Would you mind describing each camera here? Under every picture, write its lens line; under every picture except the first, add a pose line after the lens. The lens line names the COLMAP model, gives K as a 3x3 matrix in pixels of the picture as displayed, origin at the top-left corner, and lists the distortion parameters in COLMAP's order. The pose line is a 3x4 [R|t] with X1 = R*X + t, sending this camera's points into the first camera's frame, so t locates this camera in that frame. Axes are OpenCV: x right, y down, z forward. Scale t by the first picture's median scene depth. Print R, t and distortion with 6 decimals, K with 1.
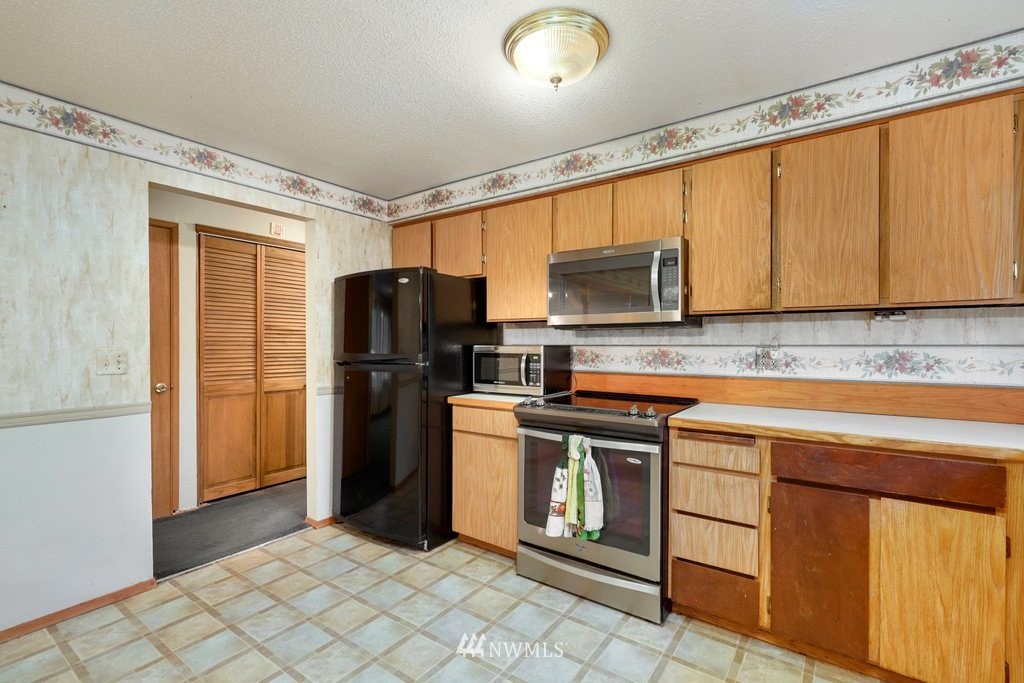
lens RADIAL K [[461.6, 0, 515.0], [0, 461.6, 345.5], [0, 0, 1]] dist [-0.001226, 0.000246]
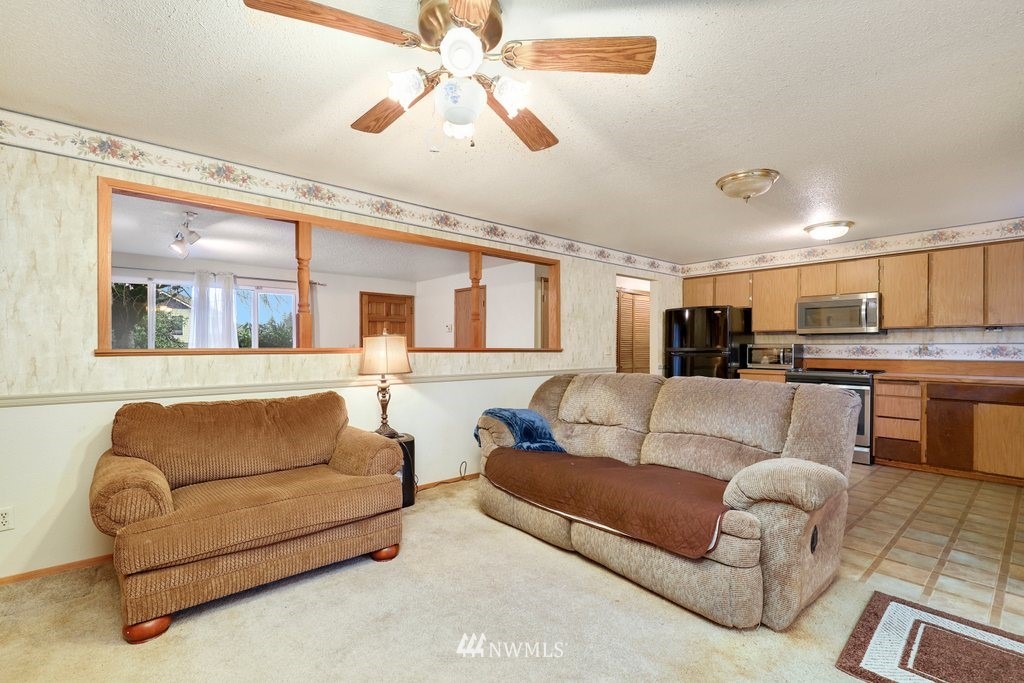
lens RADIAL K [[467.9, 0, 509.5], [0, 467.9, 348.1], [0, 0, 1]] dist [-0.000730, 0.000953]
pose [[0.971686, 0.005720, -0.236207, -0.797195], [-0.007134, 0.999961, -0.005131, 0.045772], [0.236169, 0.006671, 0.971689, -1.527636]]
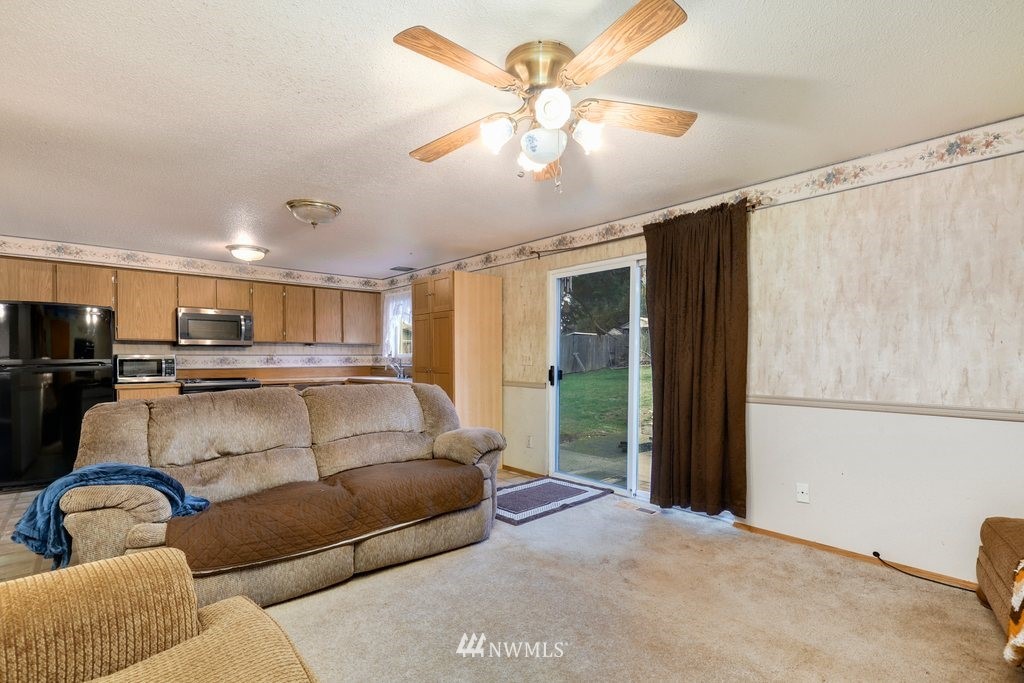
lens RADIAL K [[473.7, 0, 513.4], [0, 473.7, 360.3], [0, 0, 1]] dist [-0.003202, 0.000093]
pose [[0.209101, -0.000548, 0.977894, -1.903829], [0.008958, 0.999959, -0.001355, 0.048489], [-0.977853, 0.009043, 0.209097, -0.950089]]
